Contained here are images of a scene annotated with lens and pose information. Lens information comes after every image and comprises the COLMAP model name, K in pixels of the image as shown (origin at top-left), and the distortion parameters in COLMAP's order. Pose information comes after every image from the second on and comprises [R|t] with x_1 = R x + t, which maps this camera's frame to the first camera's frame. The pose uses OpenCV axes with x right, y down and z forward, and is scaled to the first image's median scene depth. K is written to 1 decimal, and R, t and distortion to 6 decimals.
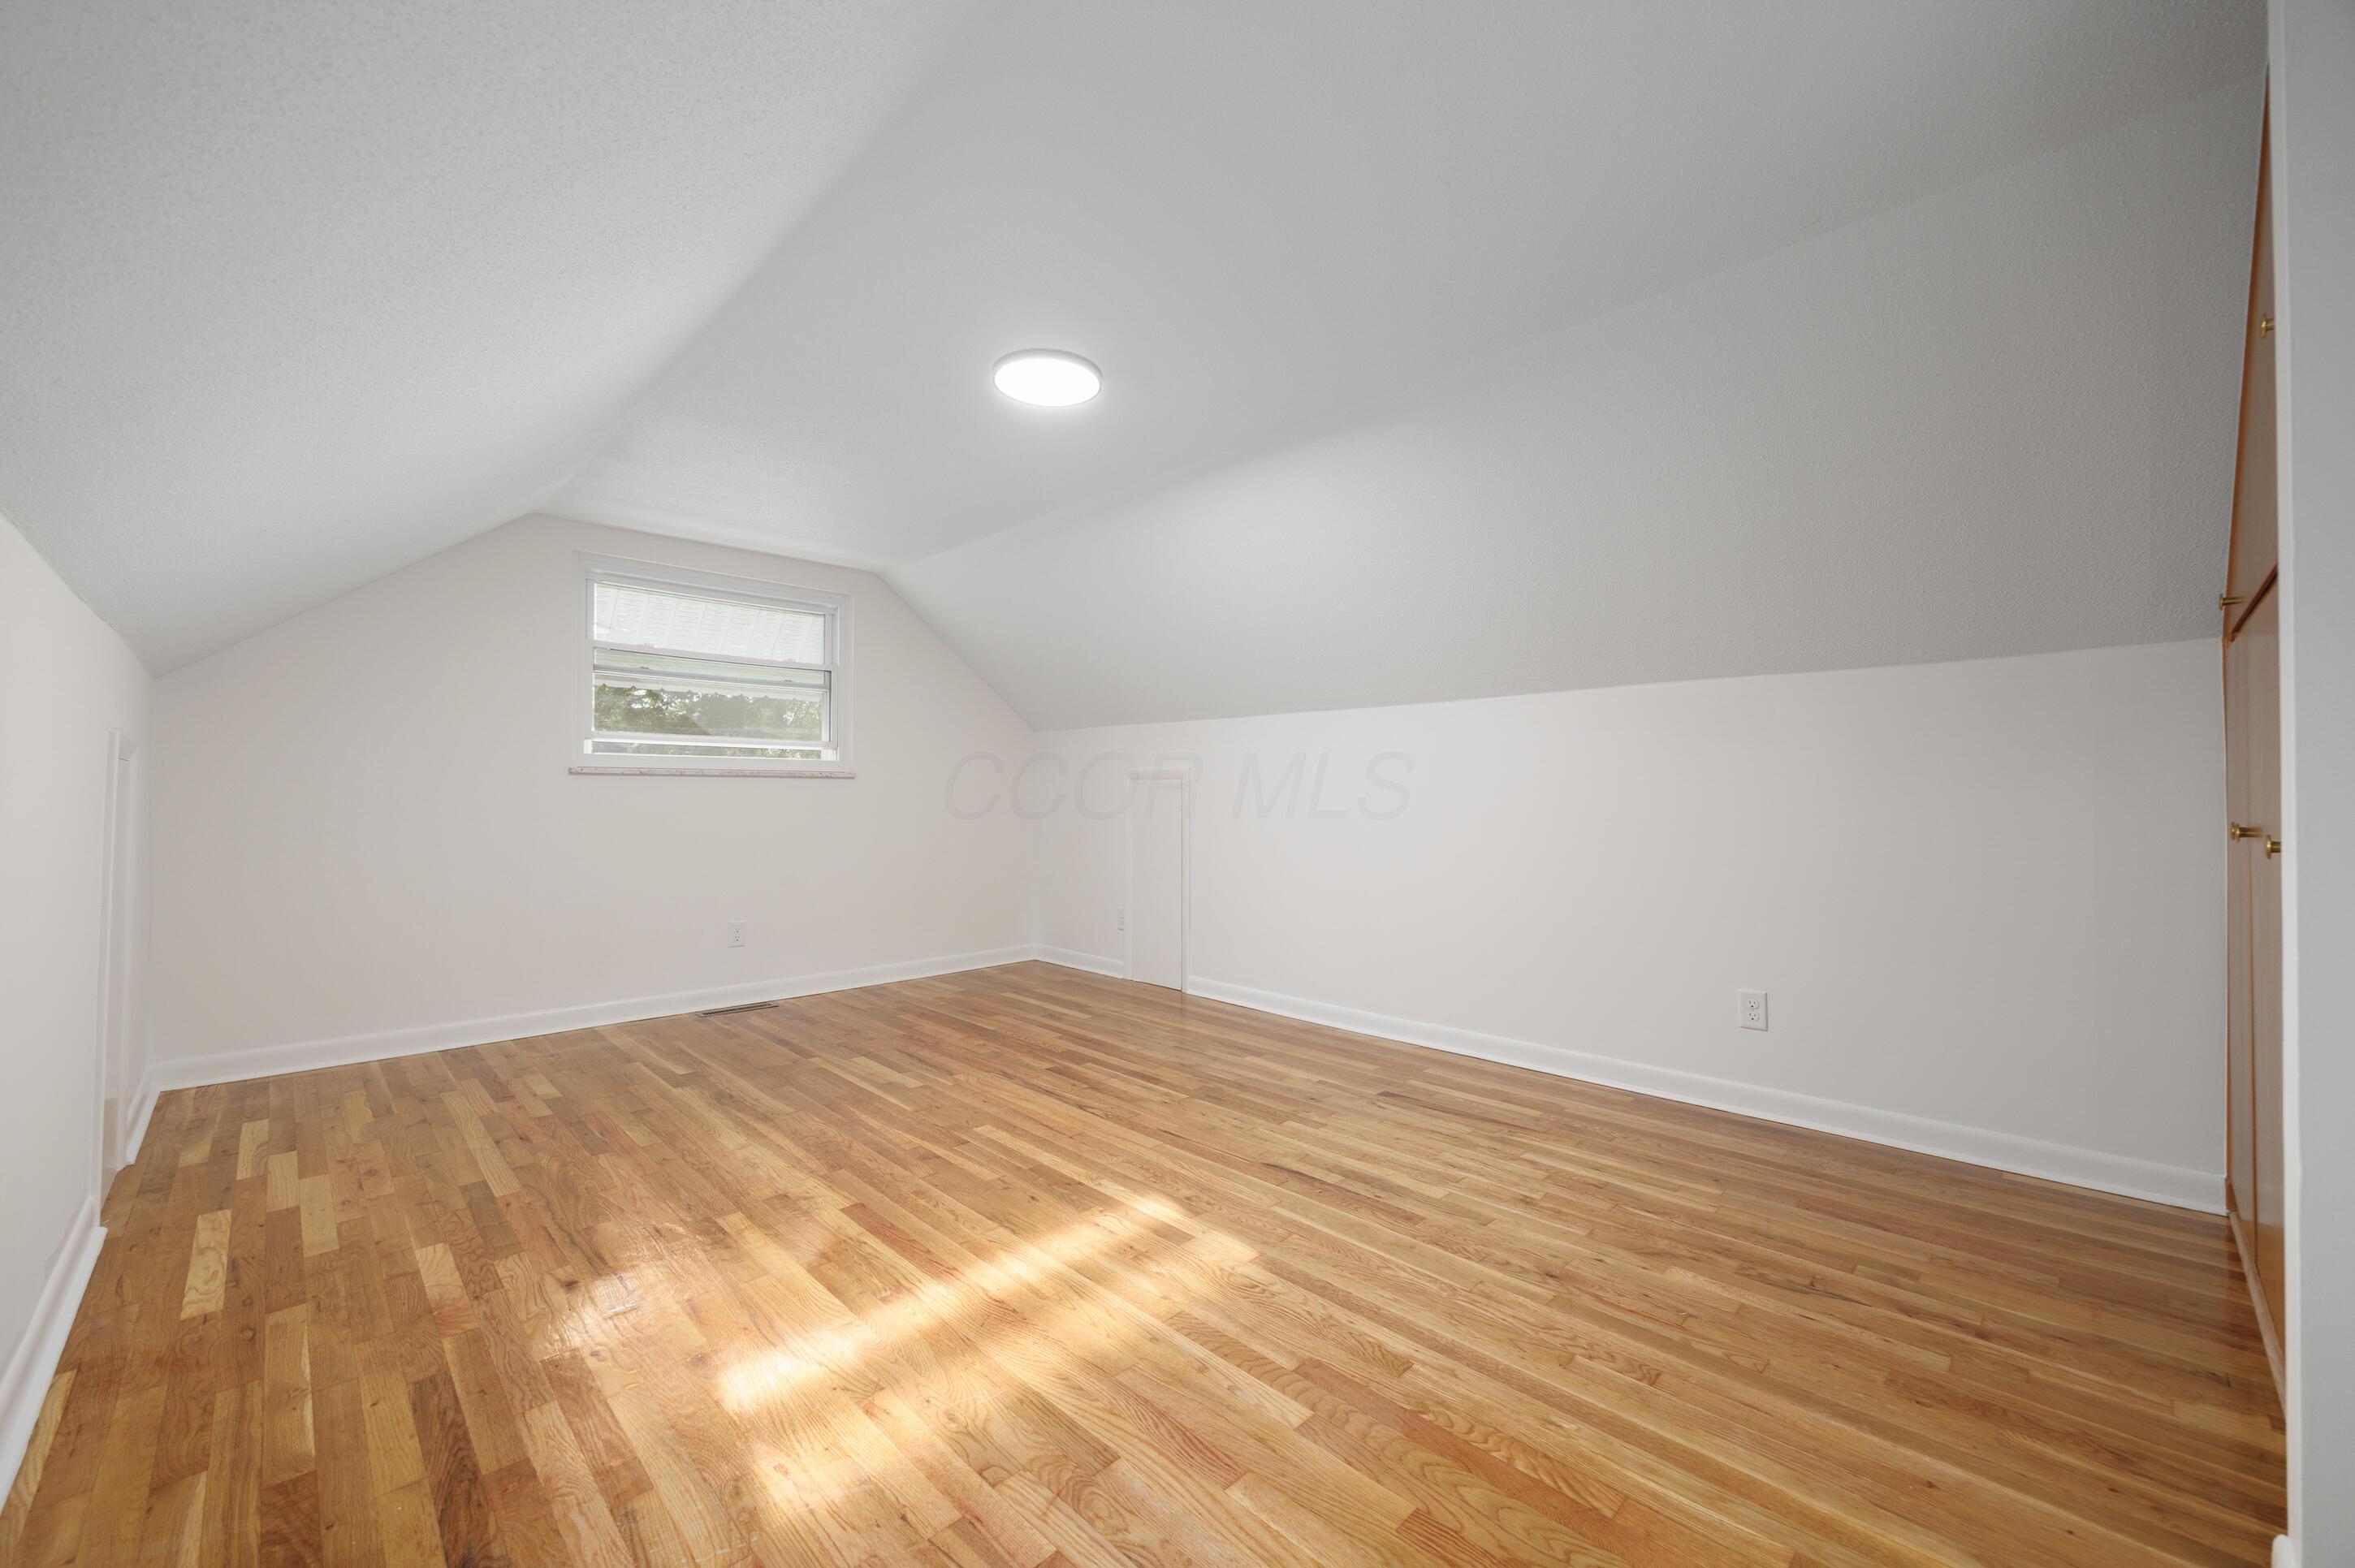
lens RADIAL K [[923.7, 0, 1186.8], [0, 923.7, 791.6], [0, 0, 1]] dist [0.003231, 0.000167]
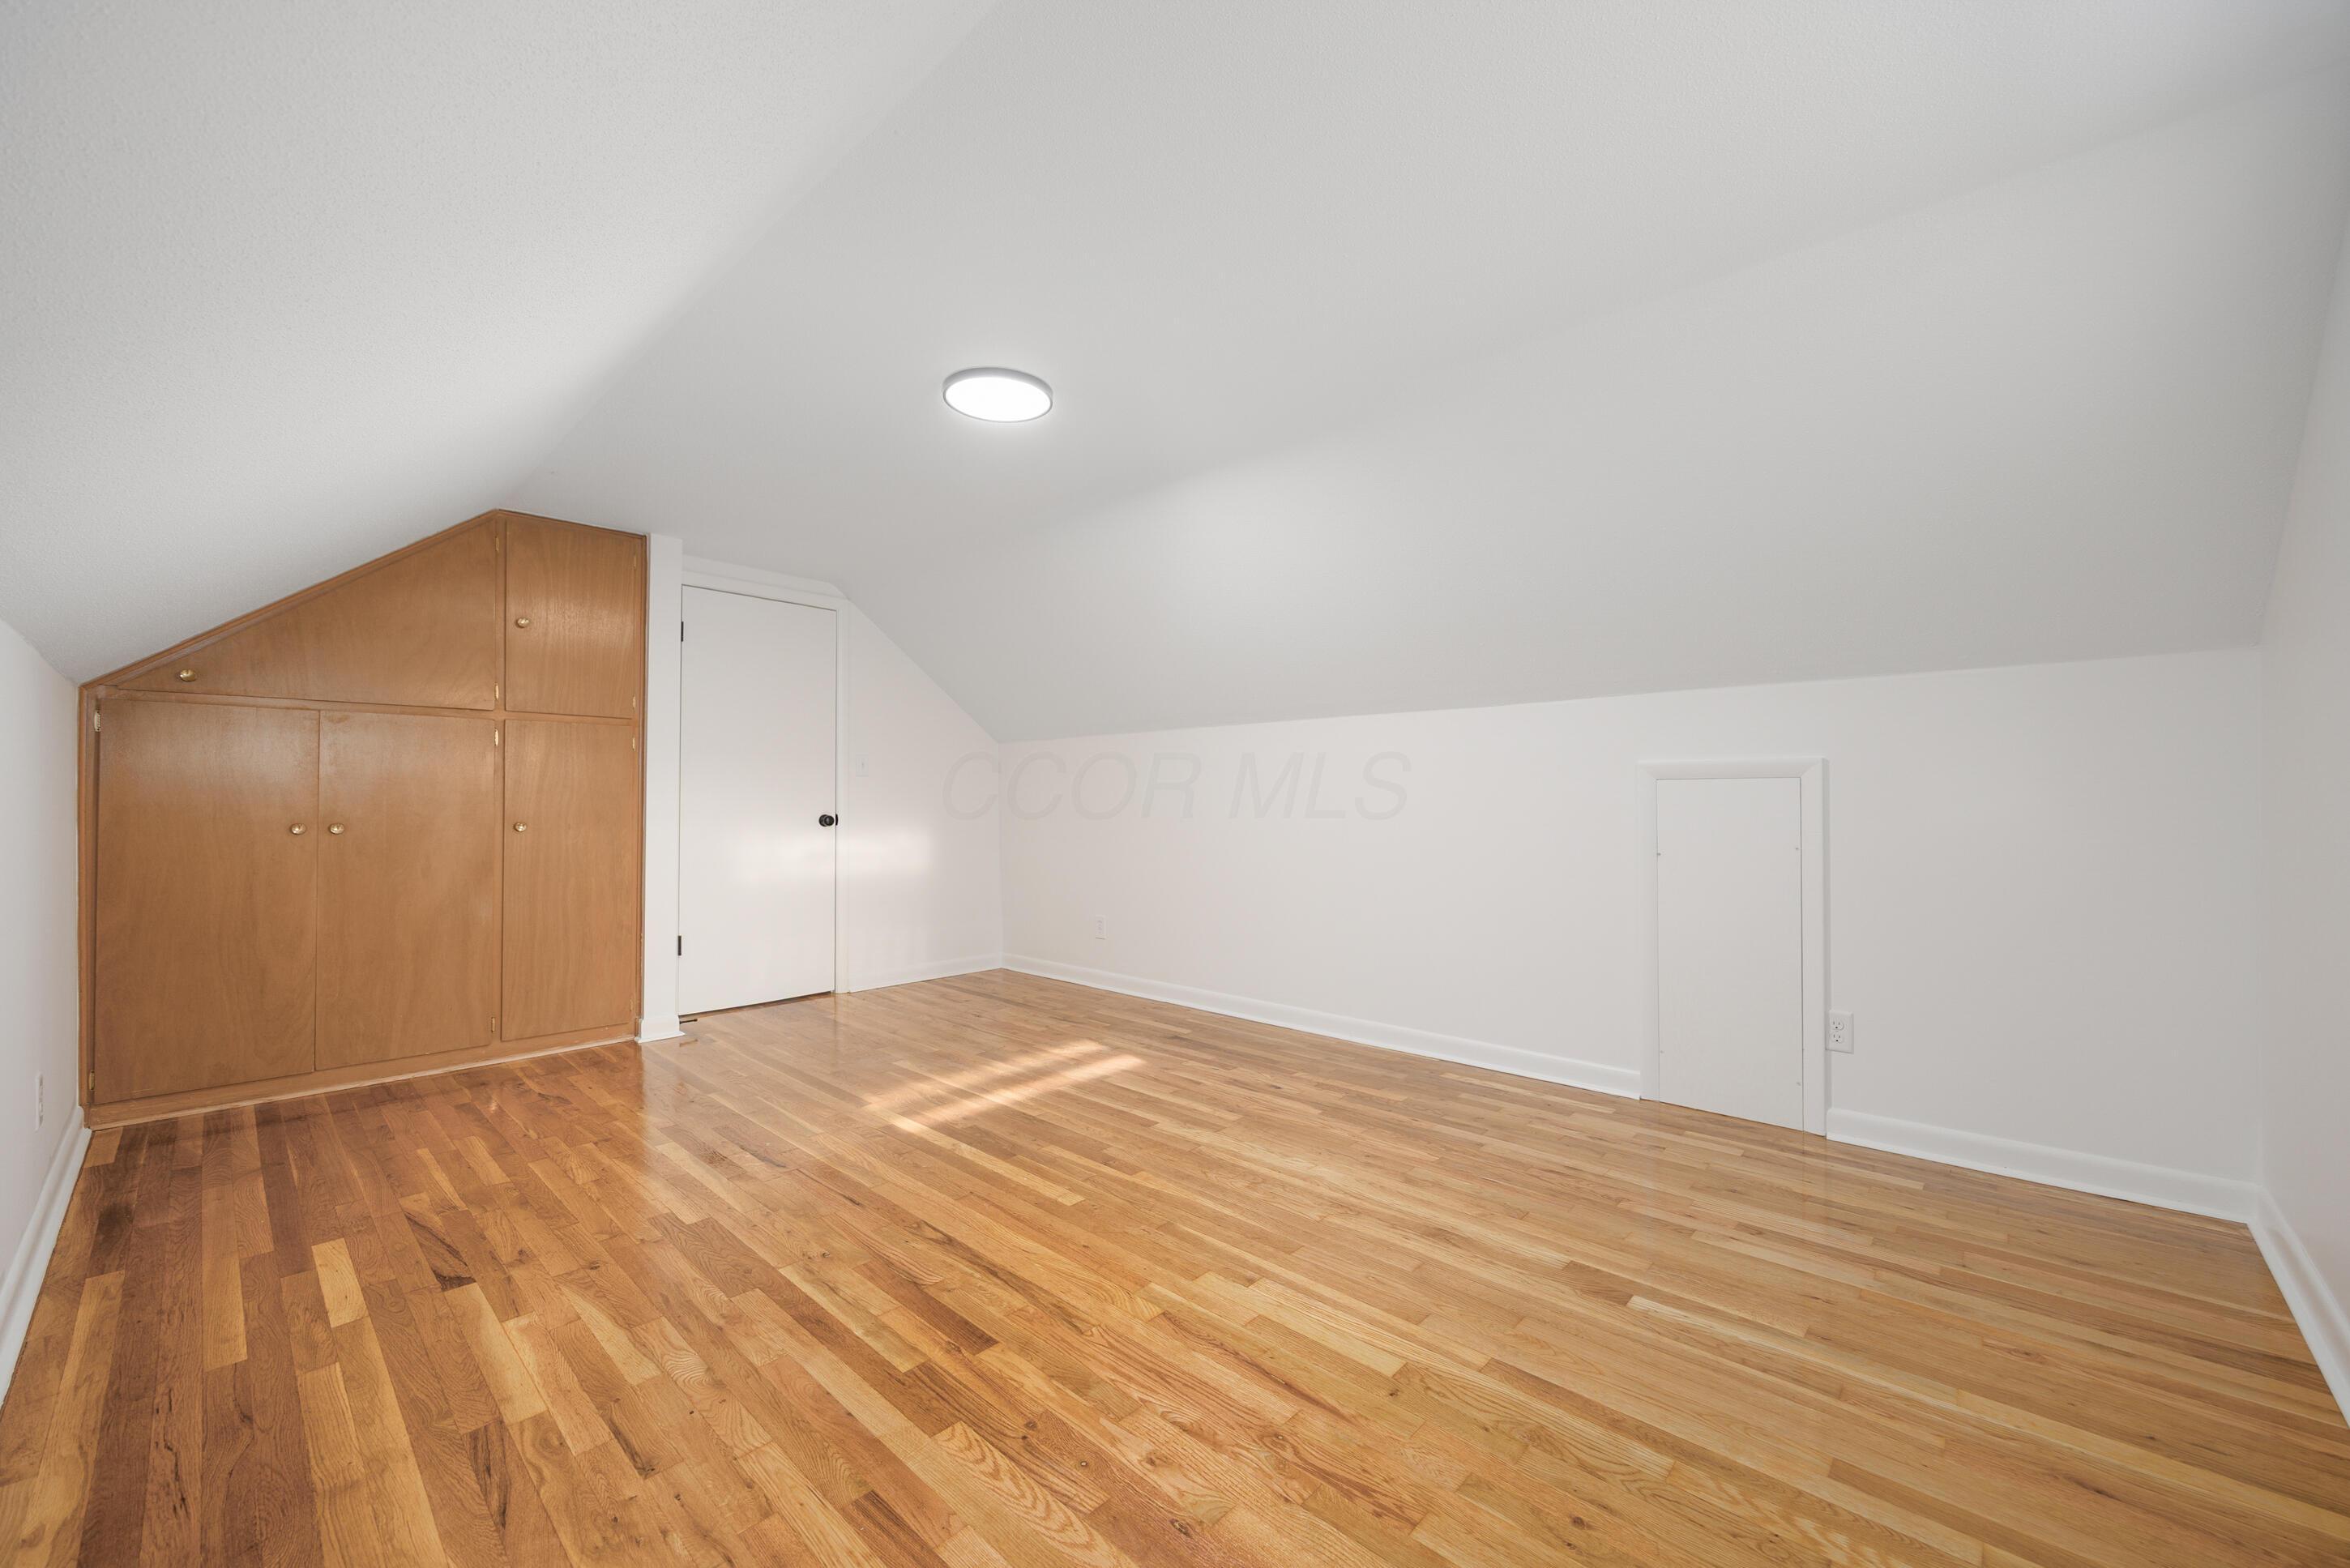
lens RADIAL K [[921.8, 0, 1181.5], [0, 921.8, 787.0], [0, 0, 1]] dist [0.003231, 0.000167]
pose [[-0.999547, 0.000804, -0.030075, -0.291655], [0.001365, 0.999825, -0.018662, 0.000429], [0.030055, -0.018694, -0.999373, 1.842199]]
